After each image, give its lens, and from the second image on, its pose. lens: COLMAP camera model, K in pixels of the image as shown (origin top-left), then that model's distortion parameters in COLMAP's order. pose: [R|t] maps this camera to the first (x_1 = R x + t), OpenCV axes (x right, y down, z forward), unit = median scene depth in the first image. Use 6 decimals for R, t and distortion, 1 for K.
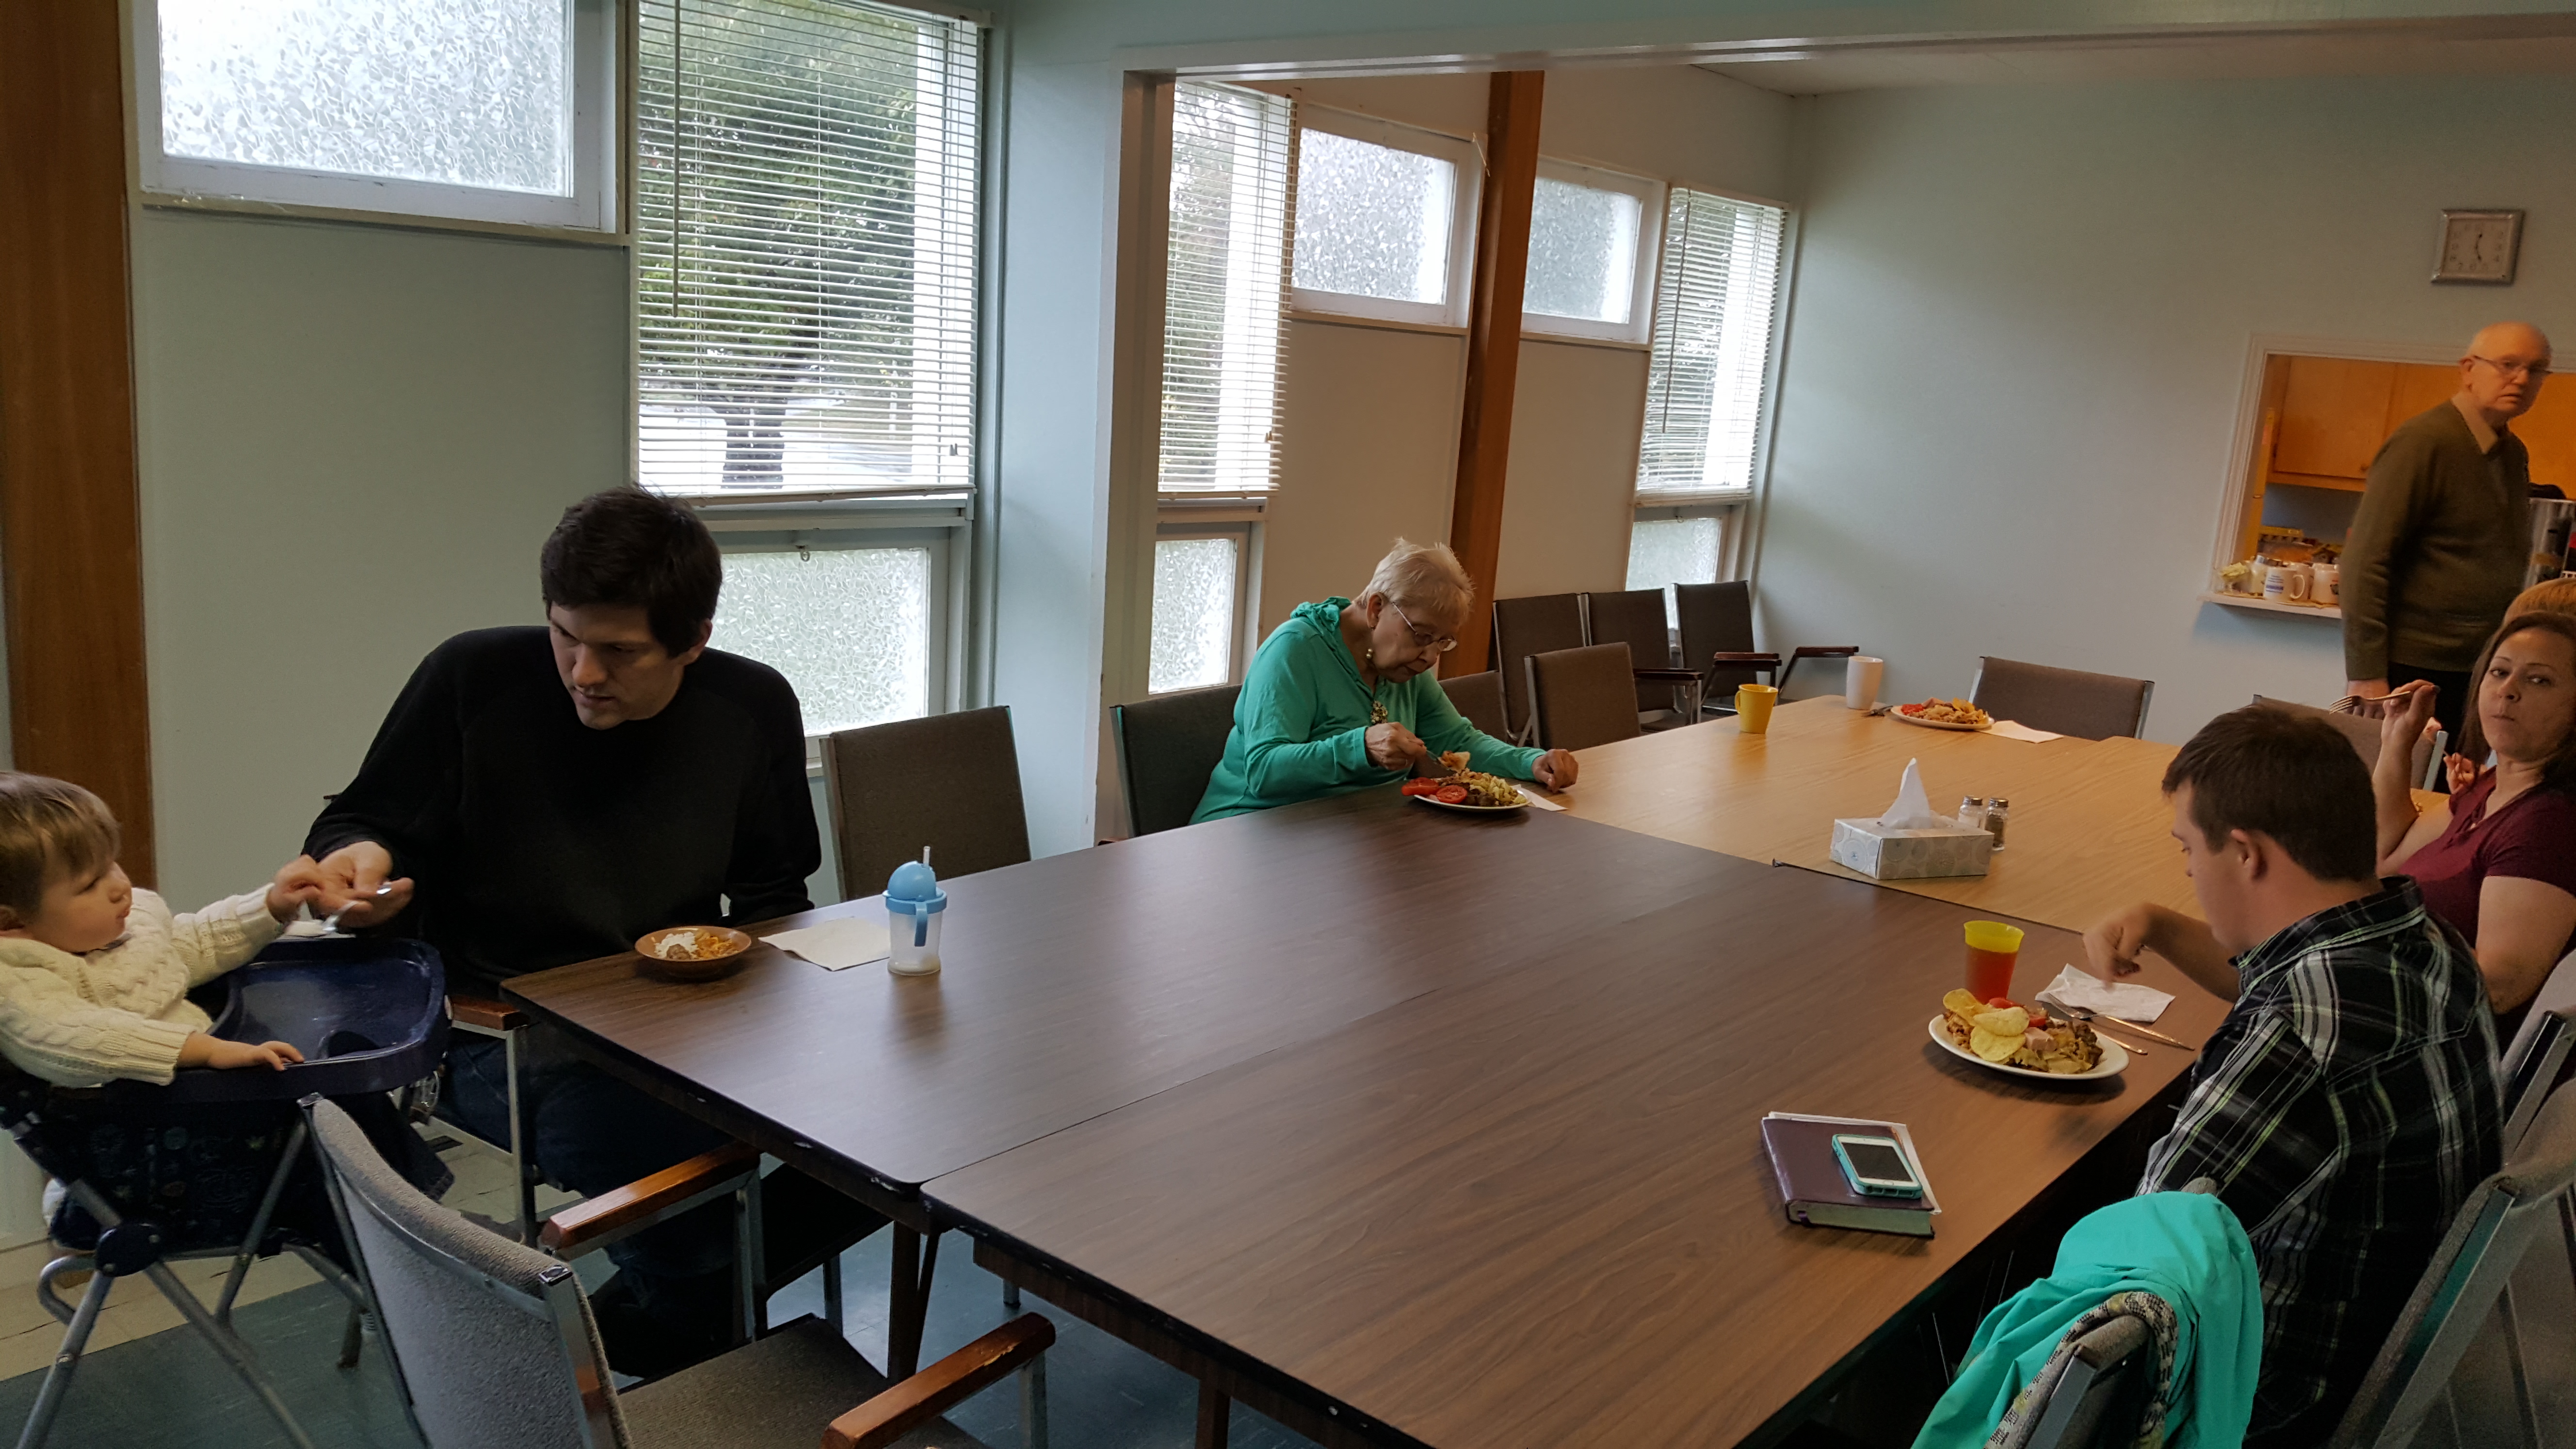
lens RADIAL K [[1960.4, 0, 1255.2], [0, 1960.4, 729.4], [0, 0, 1]] dist [0.137174, -0.255120]
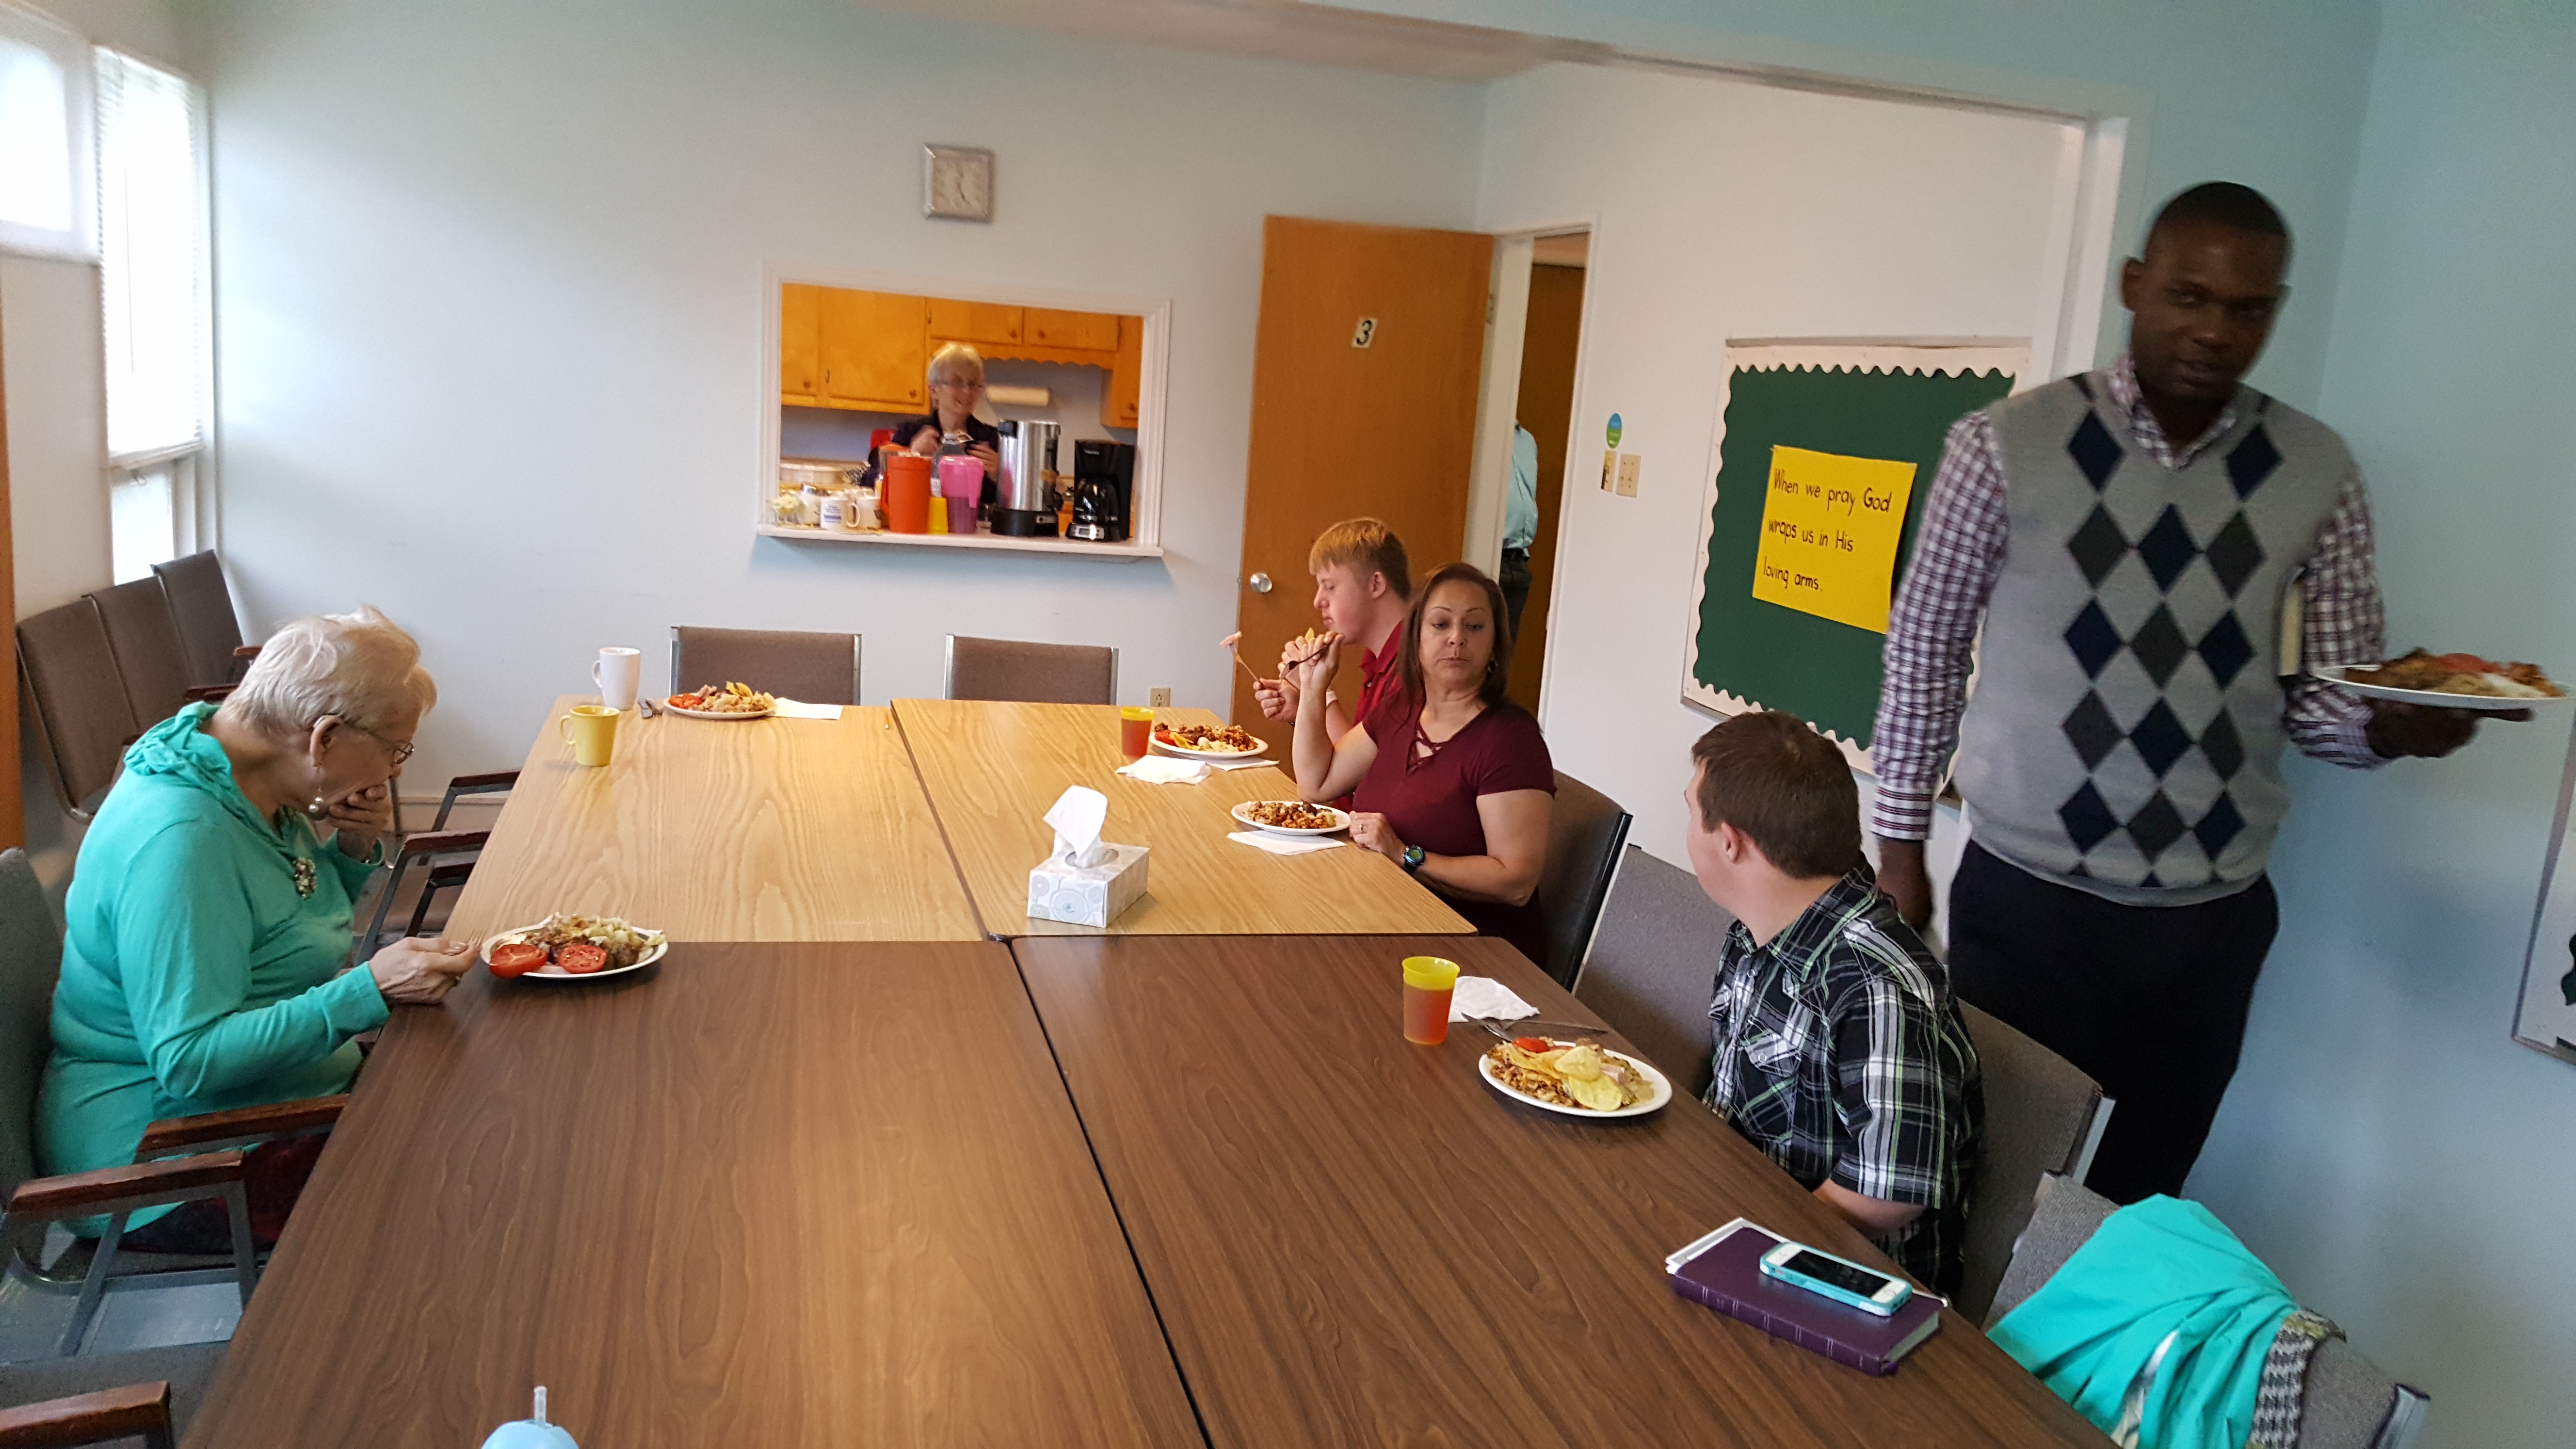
lens RADIAL K [[1960.4, 0, 1255.2], [0, 1960.4, 729.4], [0, 0, 1]] dist [0.137174, -0.255120]
pose [[0.578567, -0.172659, 0.797150, -0.186817], [0.123445, 0.984615, 0.123668, -0.062447], [-0.806239, 0.026854, 0.590980, 0.232892]]
